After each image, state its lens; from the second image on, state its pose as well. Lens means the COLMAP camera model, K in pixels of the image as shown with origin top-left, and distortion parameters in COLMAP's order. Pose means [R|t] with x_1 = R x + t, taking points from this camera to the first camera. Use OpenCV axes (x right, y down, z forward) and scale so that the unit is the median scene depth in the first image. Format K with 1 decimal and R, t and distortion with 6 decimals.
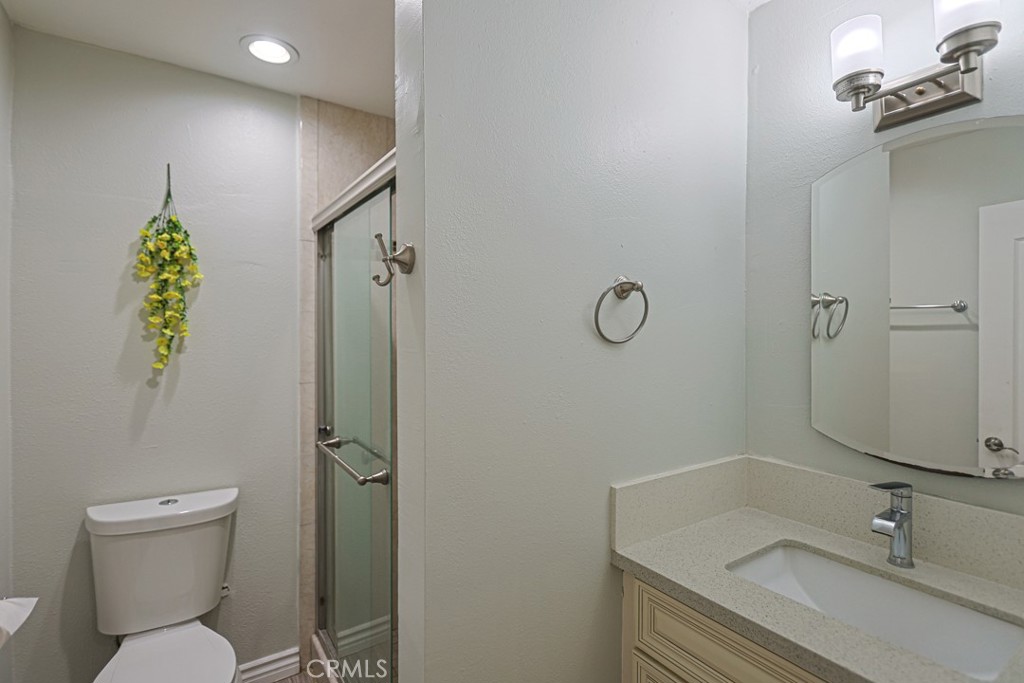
lens RADIAL K [[498.2, 0, 511.8], [0, 498.2, 336.3], [0, 0, 1]] dist [-0.004649, 0.001681]
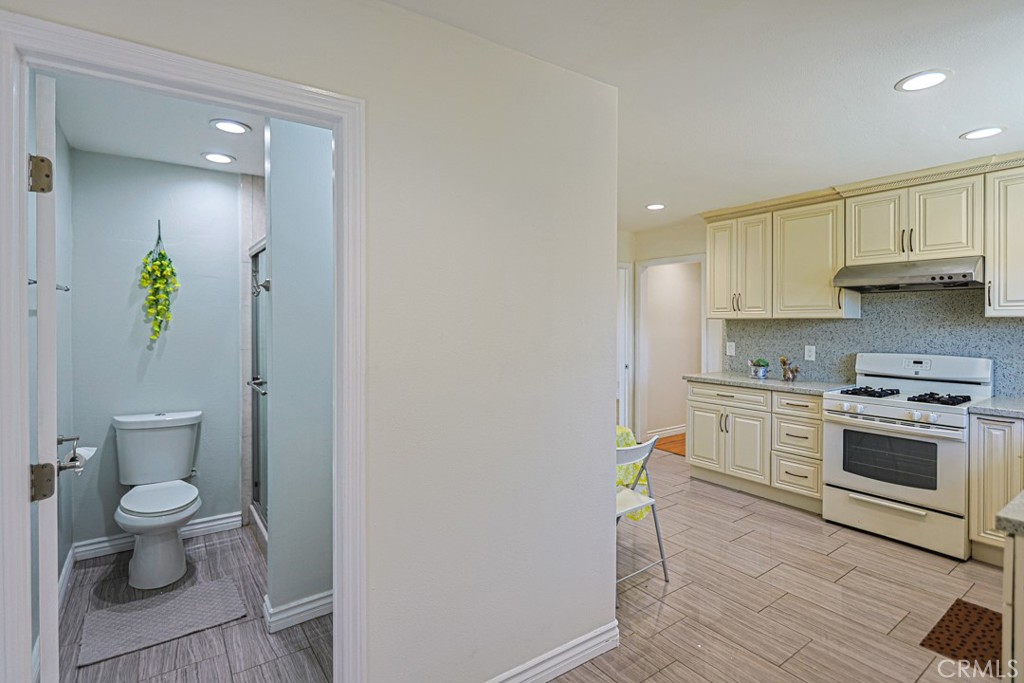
lens RADIAL K [[498.2, 0, 521.3], [0, 498.2, 327.5], [0, 0, 1]] dist [-0.004649, 0.001681]
pose [[0.998967, -0.002749, 0.045350, 0.484035], [0.002681, 0.999995, 0.001557, 0.025420], [-0.045354, -0.001433, 0.998970, -0.778082]]
